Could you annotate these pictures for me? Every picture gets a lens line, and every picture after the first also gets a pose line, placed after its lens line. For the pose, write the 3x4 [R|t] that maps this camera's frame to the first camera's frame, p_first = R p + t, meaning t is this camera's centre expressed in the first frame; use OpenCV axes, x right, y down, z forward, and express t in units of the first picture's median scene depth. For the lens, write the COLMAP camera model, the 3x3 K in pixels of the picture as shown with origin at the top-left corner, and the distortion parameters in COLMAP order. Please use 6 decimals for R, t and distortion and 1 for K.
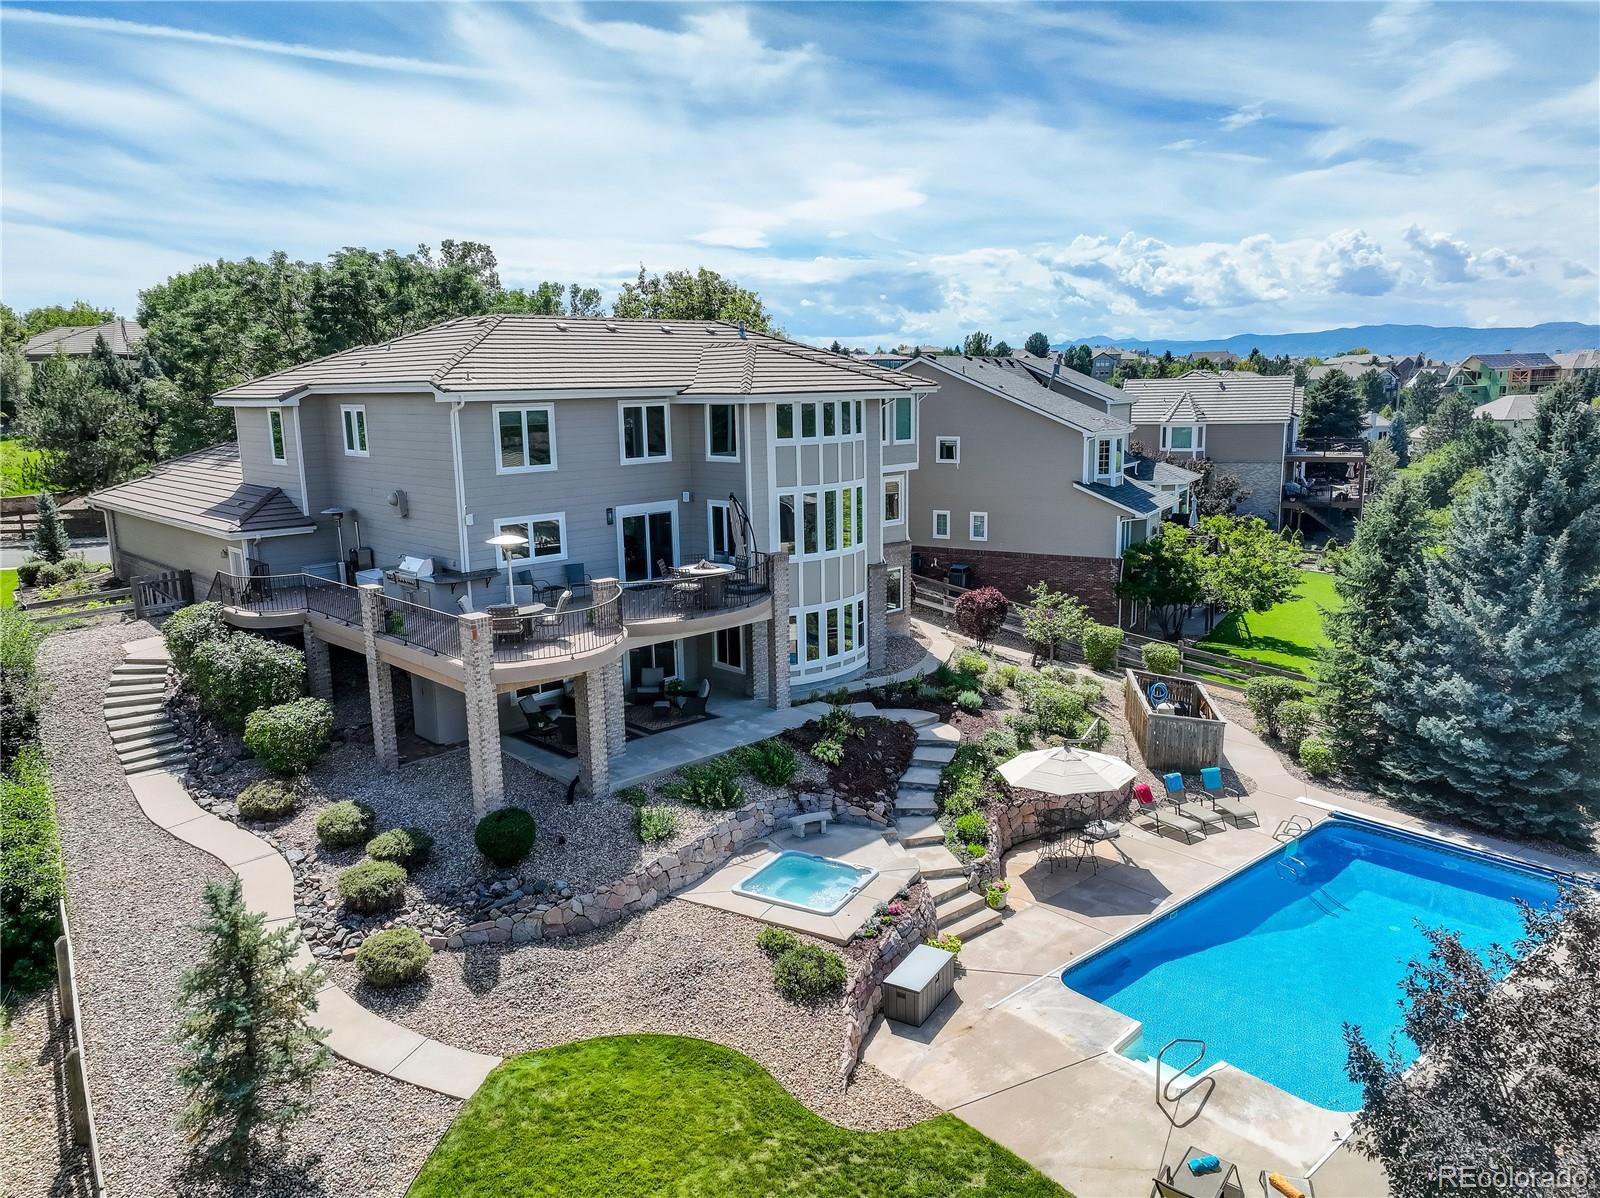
lens RADIAL K [[1133.6, 0, 799.7], [0, 1133.6, 601.8], [0, 0, 1]] dist [0.000335, 0.001308]
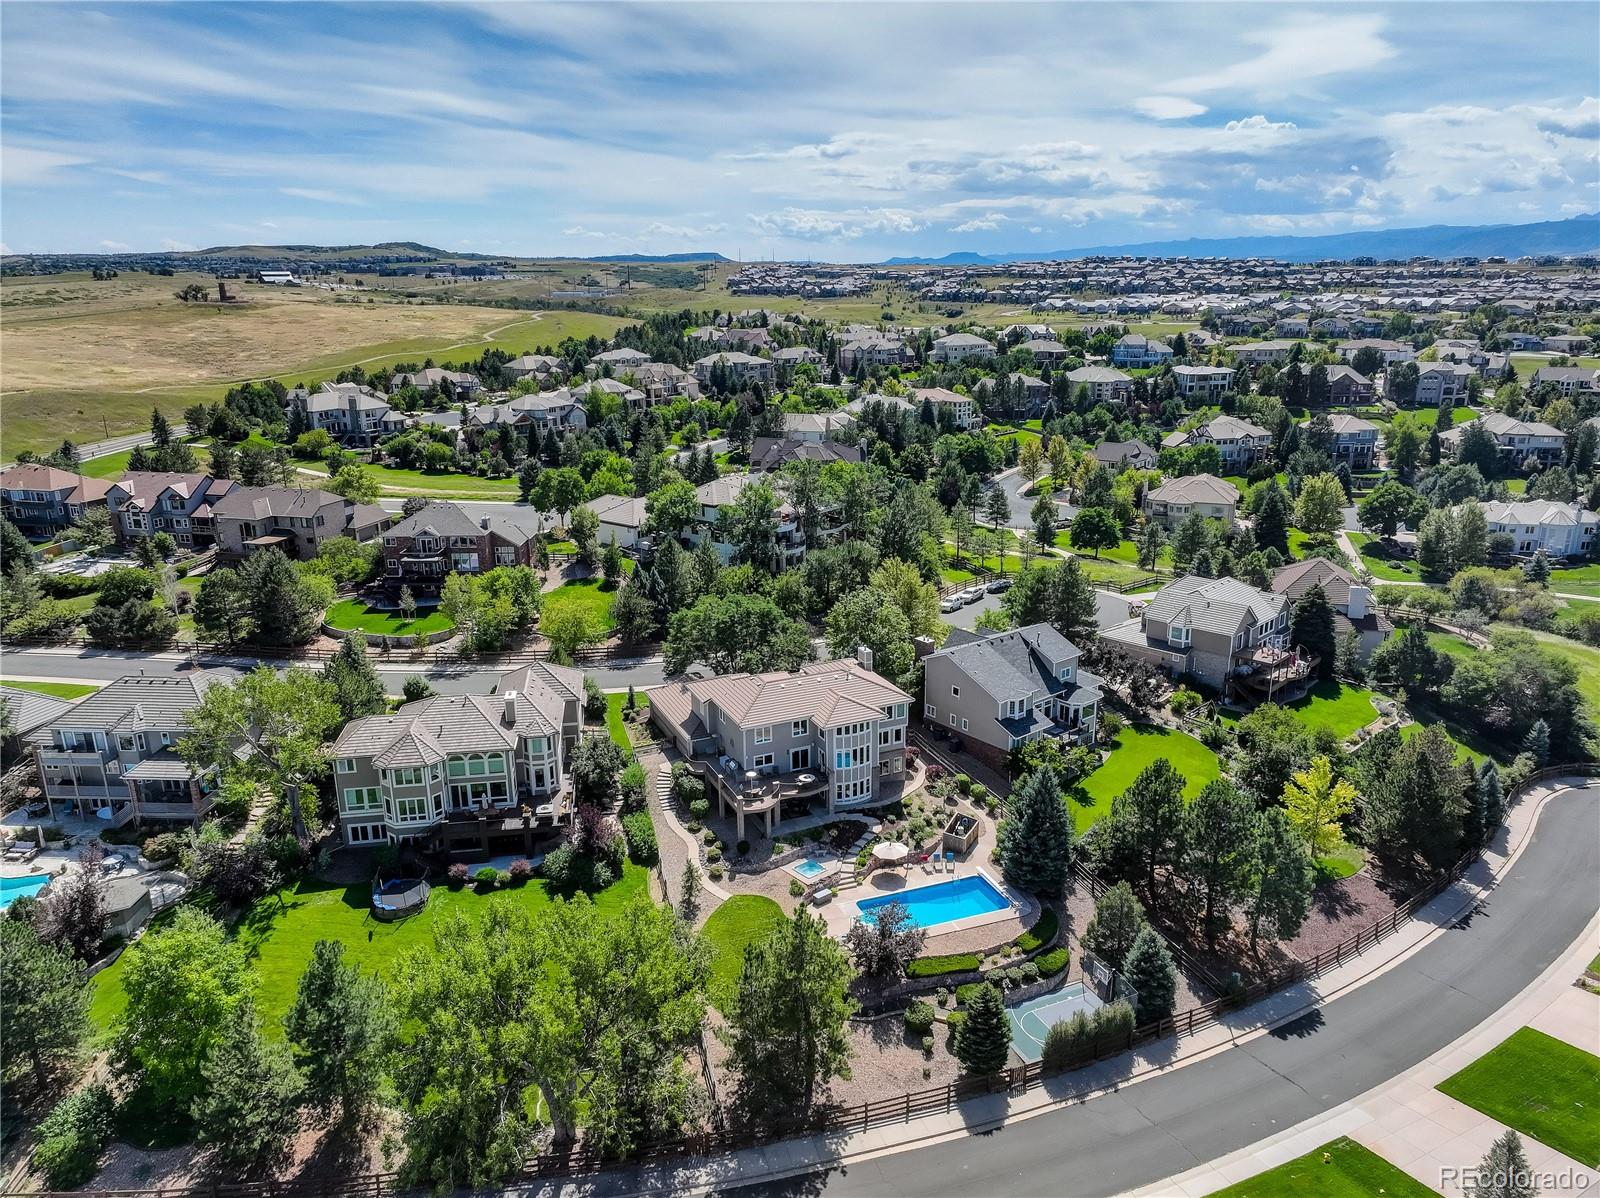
lens RADIAL K [[1133.6, 0, 799.9], [0, 1133.6, 599.0], [0, 0, 1]] dist [0.000335, 0.001308]
pose [[0.942195, 0.110299, -0.316391, 1.116064], [-0.079823, 0.990968, 0.107757, -1.120370], [0.325419, -0.076273, 0.942489, -2.716950]]
